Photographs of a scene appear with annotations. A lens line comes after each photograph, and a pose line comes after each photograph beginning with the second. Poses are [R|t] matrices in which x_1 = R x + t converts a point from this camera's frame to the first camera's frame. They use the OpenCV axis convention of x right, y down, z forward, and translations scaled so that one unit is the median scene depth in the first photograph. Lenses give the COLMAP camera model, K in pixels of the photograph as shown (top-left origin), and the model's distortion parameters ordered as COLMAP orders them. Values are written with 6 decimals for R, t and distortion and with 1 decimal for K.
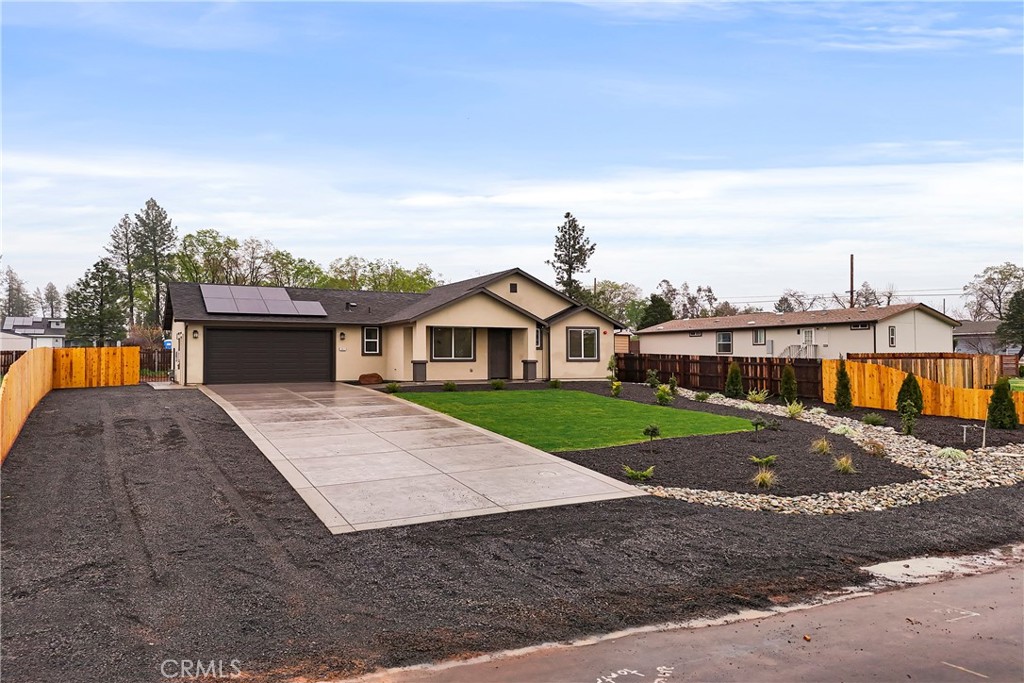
lens RADIAL K [[742.1, 0, 512.0], [0, 742.1, 341.5], [0, 0, 1]] dist [0.087793, -0.109972]
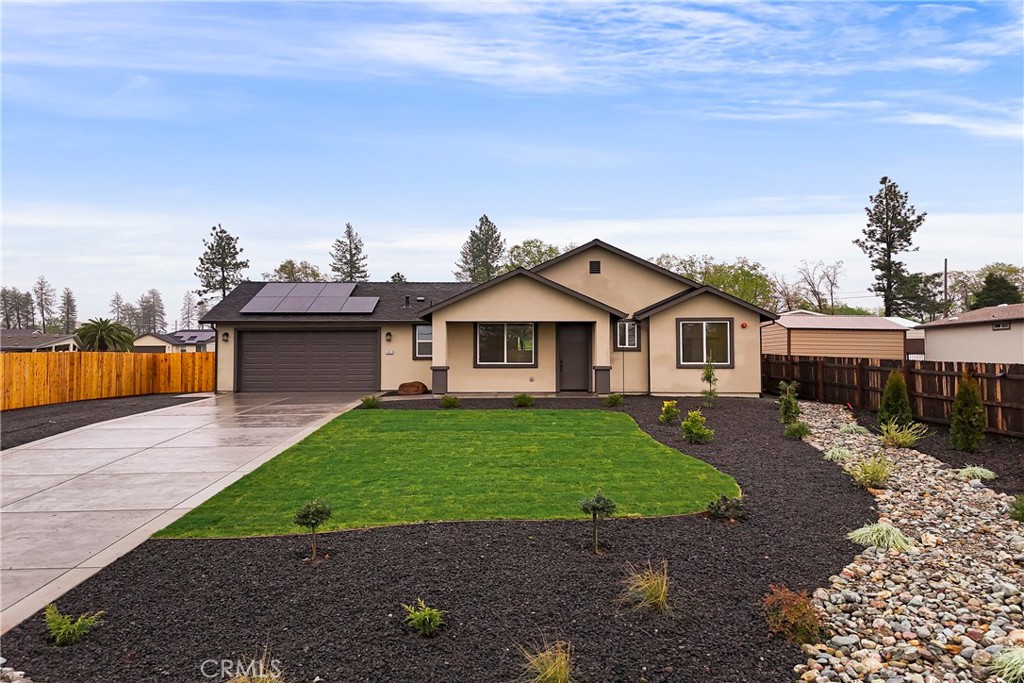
lens RADIAL K [[742.1, 0, 512.0], [0, 742.1, 341.5], [0, 0, 1]] dist [0.087793, -0.109972]
pose [[0.885412, -0.013394, -0.464614, 0.256241], [0.011588, 0.999910, -0.006743, 0.004895], [0.464663, 0.000586, 0.885488, 0.297486]]
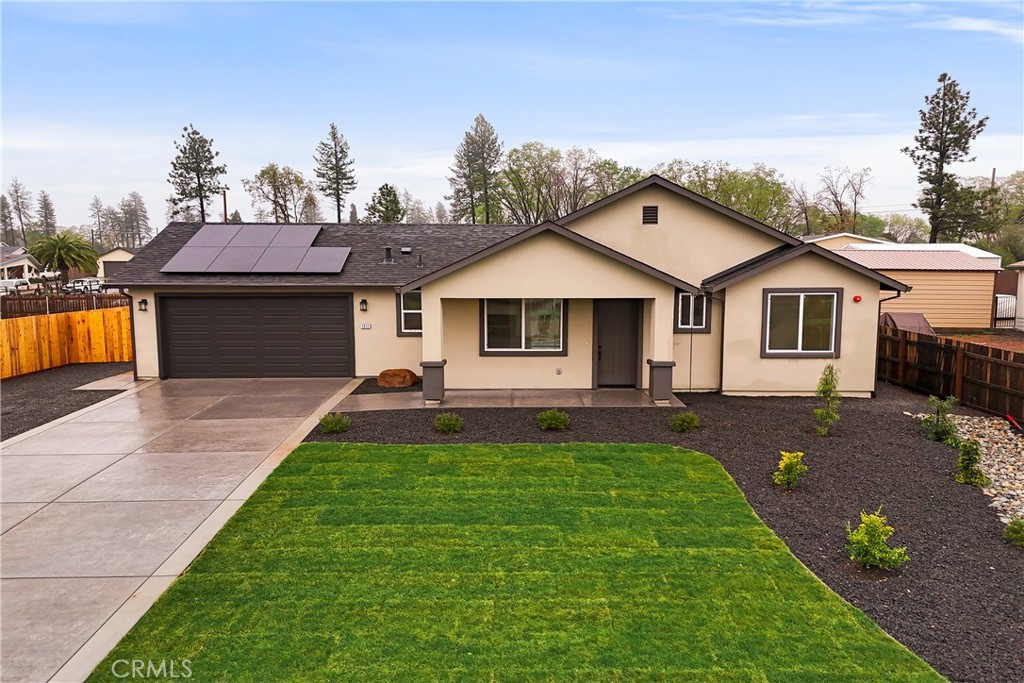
lens RADIAL K [[746.2, 0, 510.6], [0, 746.2, 360.4], [0, 0, 1]] dist [0.070234, -0.070222]
pose [[0.887118, 0.057395, -0.457959, 0.153213], [0.010289, 0.989532, 0.143946, -0.045682], [0.461427, -0.132409, 0.877242, 0.459241]]
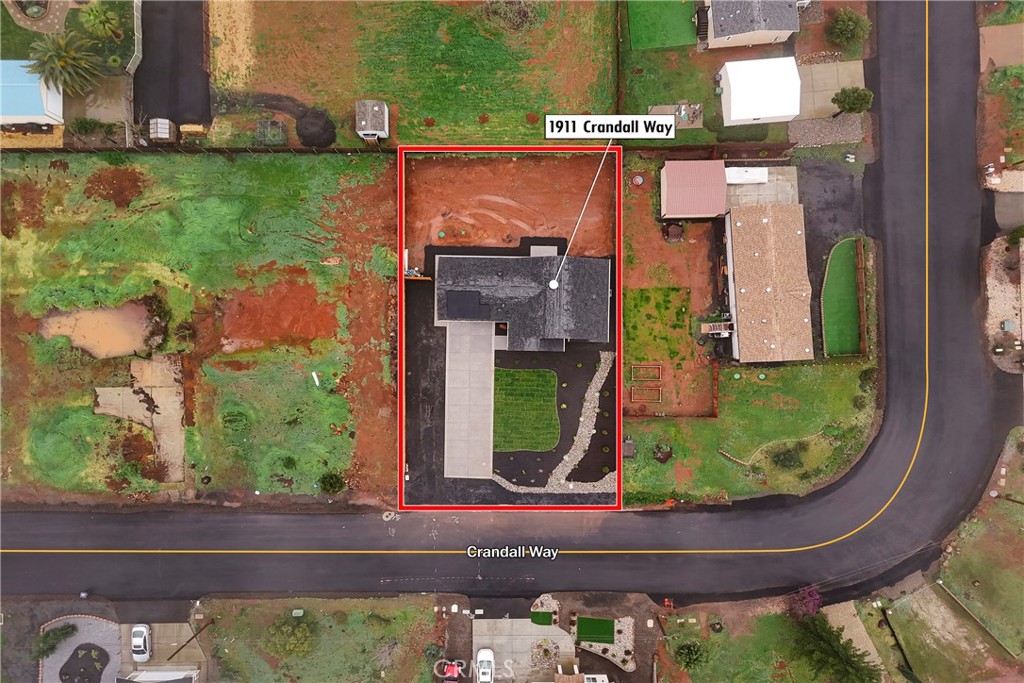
lens RADIAL K [[742.1, 0, 512.0], [0, 742.1, 341.5], [0, 0, 1]] dist [0.087793, -0.109972]
pose [[0.896434, 0.440004, -0.052949, 0.028872], [0.117140, -0.120018, 0.985837, -2.425439], [0.427417, -0.889939, -0.159131, 1.254516]]
